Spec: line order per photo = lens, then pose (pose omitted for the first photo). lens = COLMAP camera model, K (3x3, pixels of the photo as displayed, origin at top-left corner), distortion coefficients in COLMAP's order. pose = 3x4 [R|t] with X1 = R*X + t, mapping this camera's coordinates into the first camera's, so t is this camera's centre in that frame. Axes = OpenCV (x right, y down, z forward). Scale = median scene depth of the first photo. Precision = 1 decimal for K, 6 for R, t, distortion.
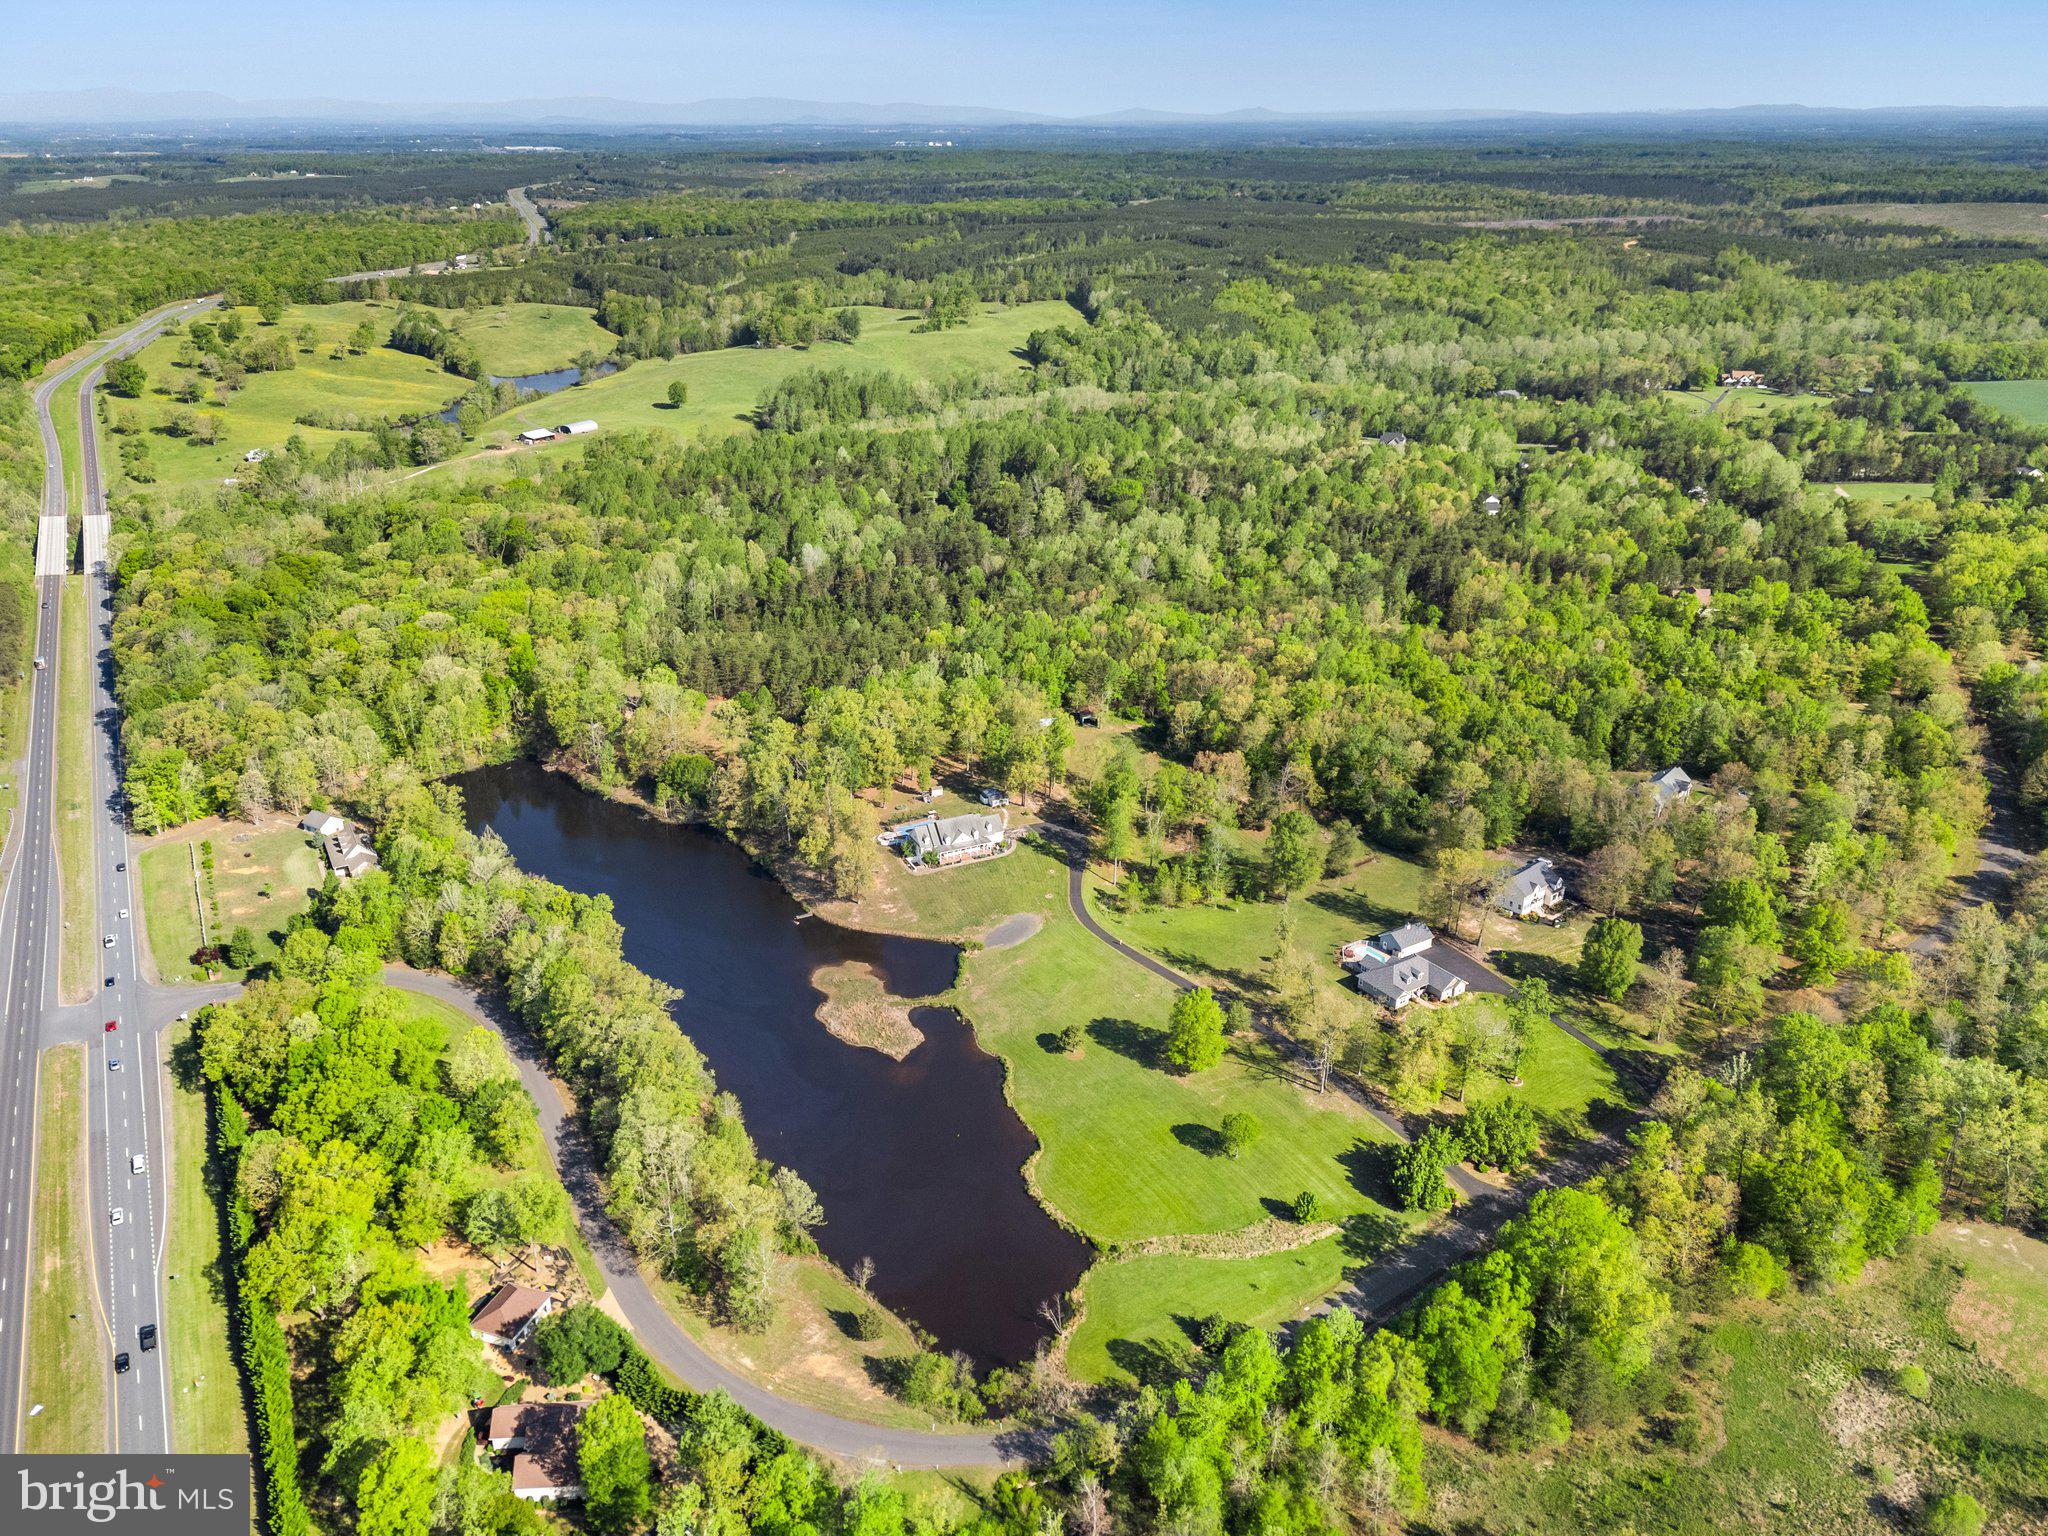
lens RADIAL K [[1498.4, 0, 1029.2], [0, 1498.4, 758.9], [0, 0, 1]] dist [0.081784, -0.079955]
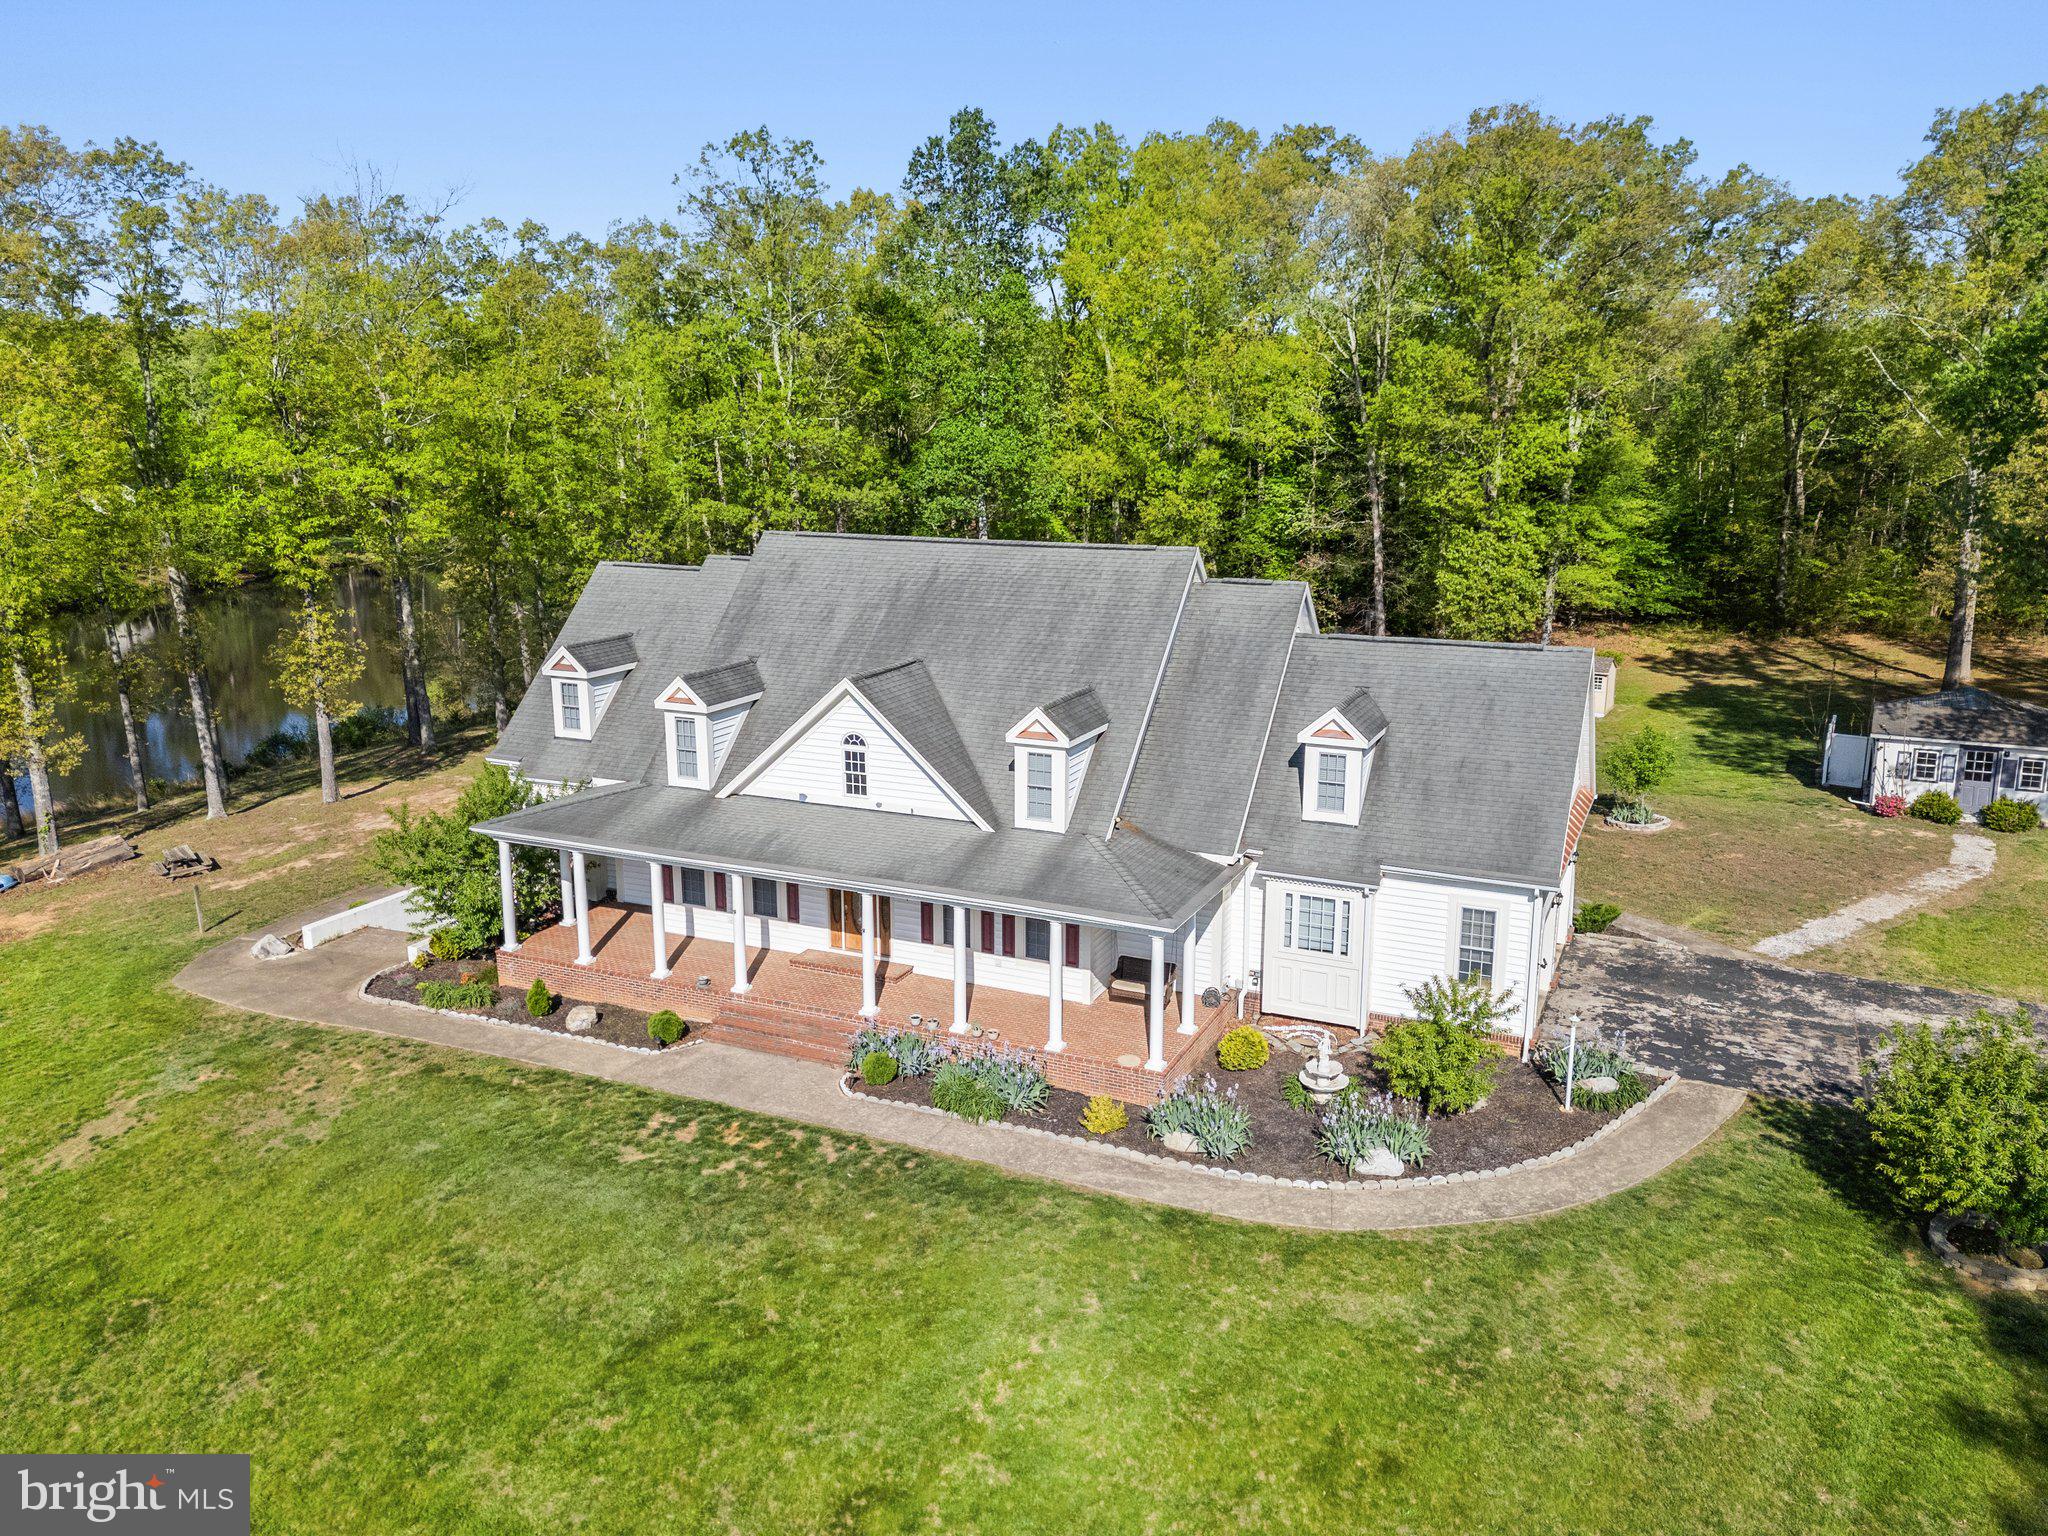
lens RADIAL K [[1507.1, 0, 1029.2], [0, 1507.1, 743.3], [0, 0, 1]] dist [0.066855, -0.052916]
pose [[0.628858, 0.168731, -0.758991, 0.017651], [-0.305685, 0.951214, -0.041809, 0.050743], [0.714909, 0.258304, 0.649757, 0.921497]]
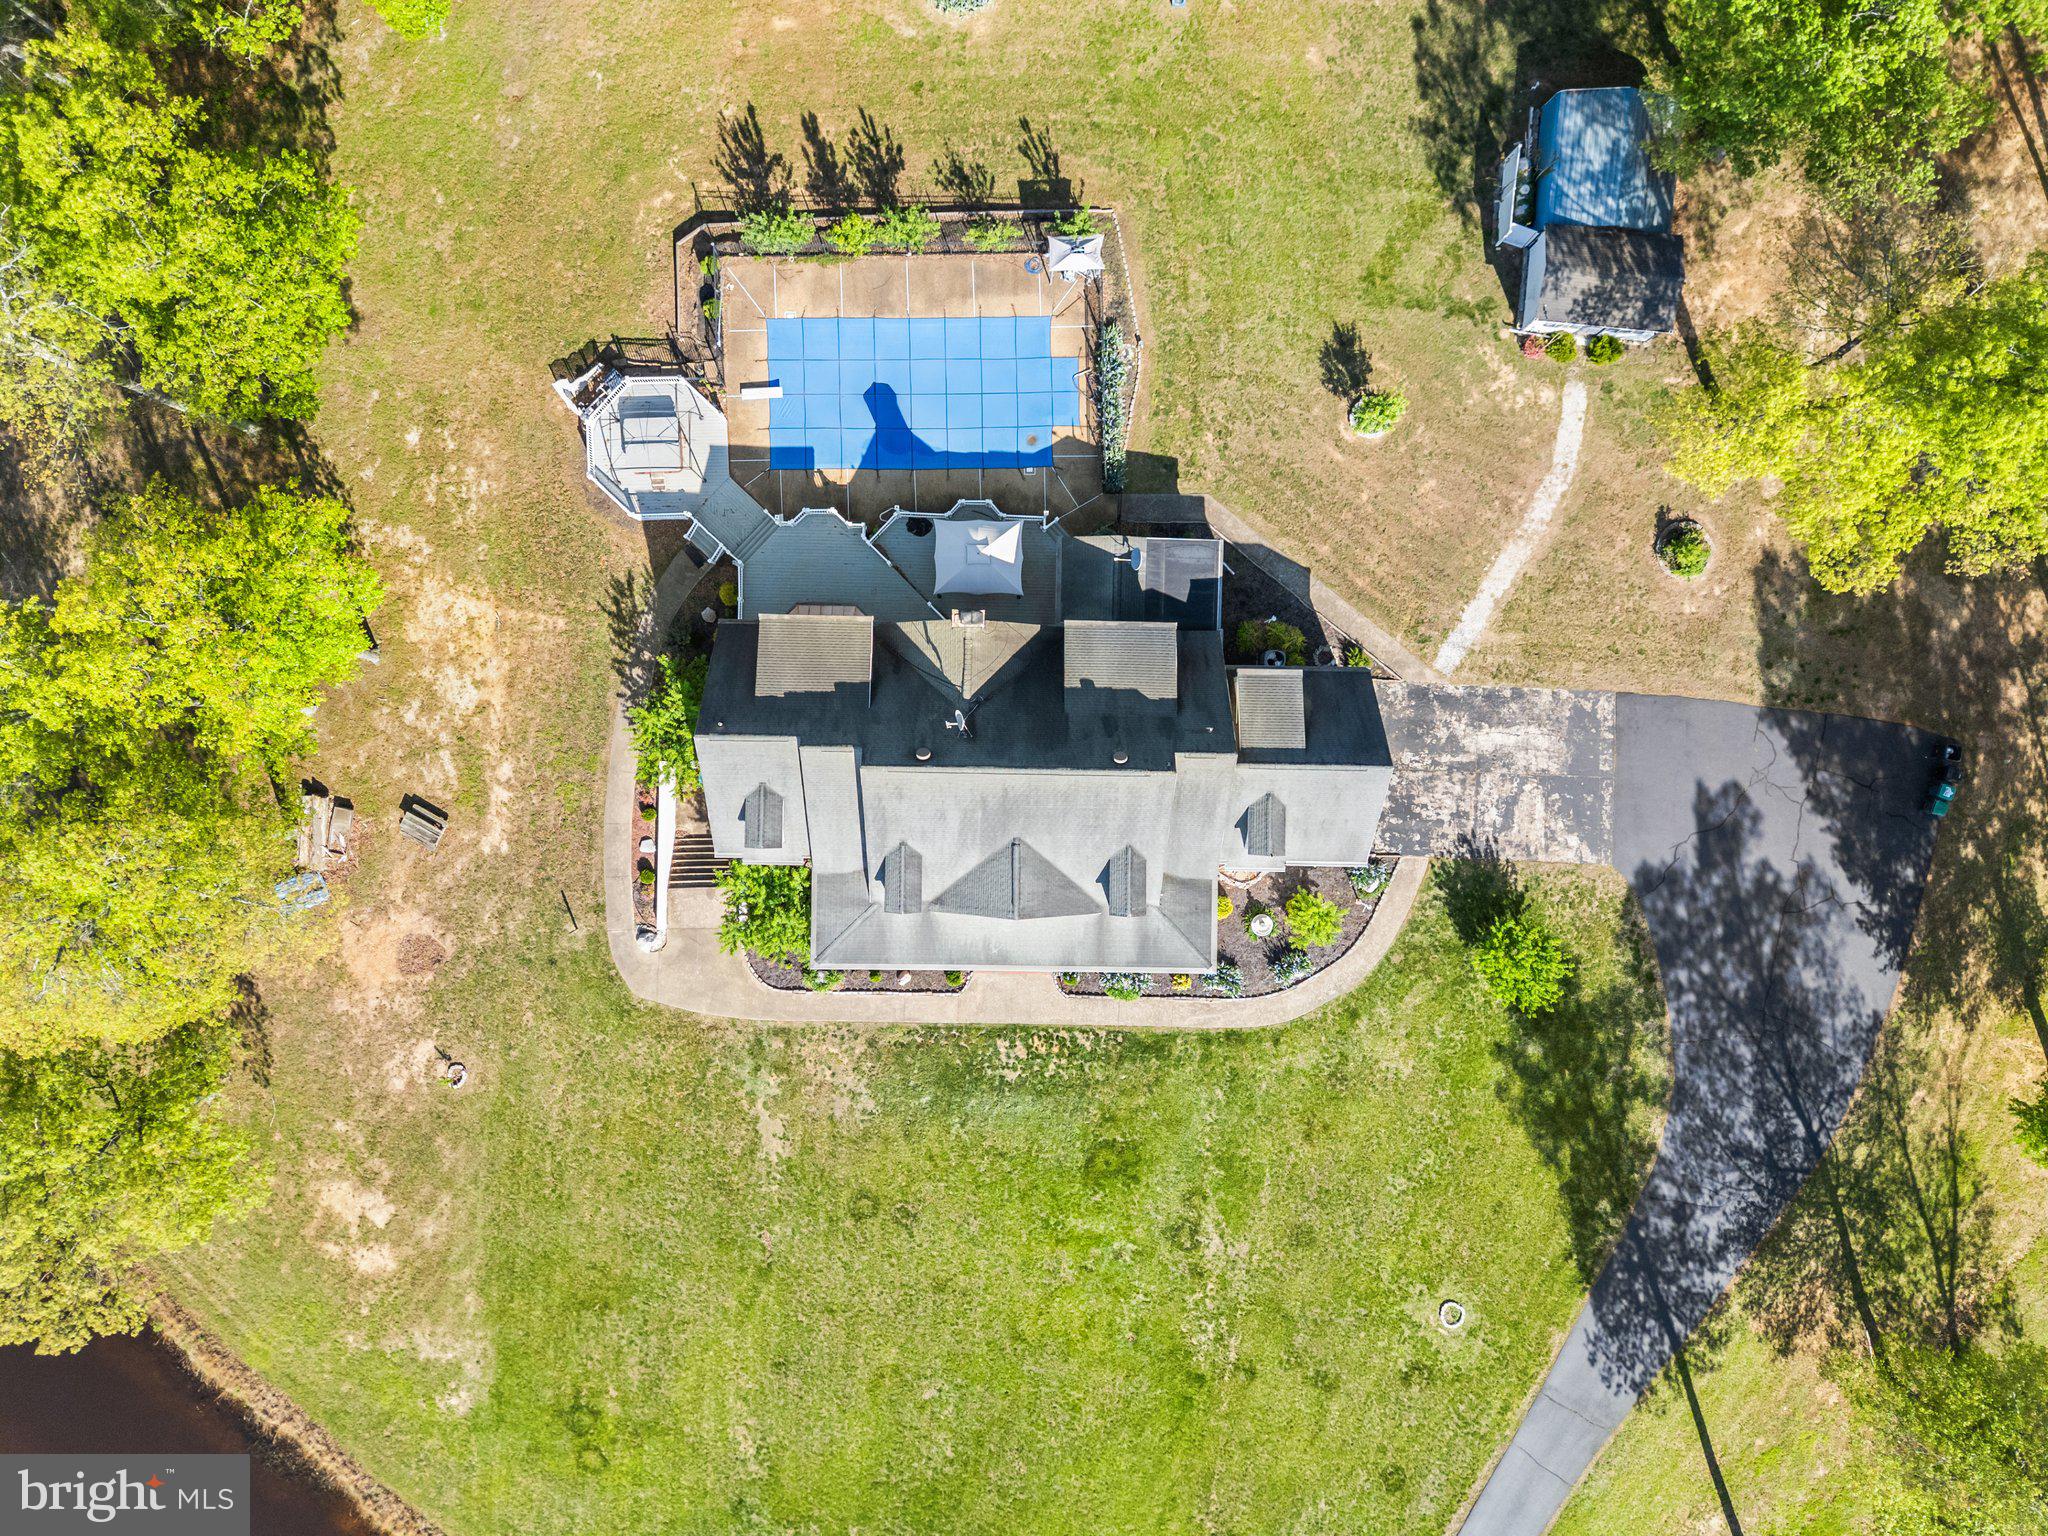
lens RADIAL K [[1521.5, 0, 1063.3], [0, 1521.5, 770.4], [0, 0, 1]] dist [0.088047, -0.045030]
pose [[0.887299, 0.460731, 0.020657, -0.047206], [-0.201082, 0.346166, 0.916371, -0.078060], [0.415050, -0.817249, 0.399797, 0.920656]]
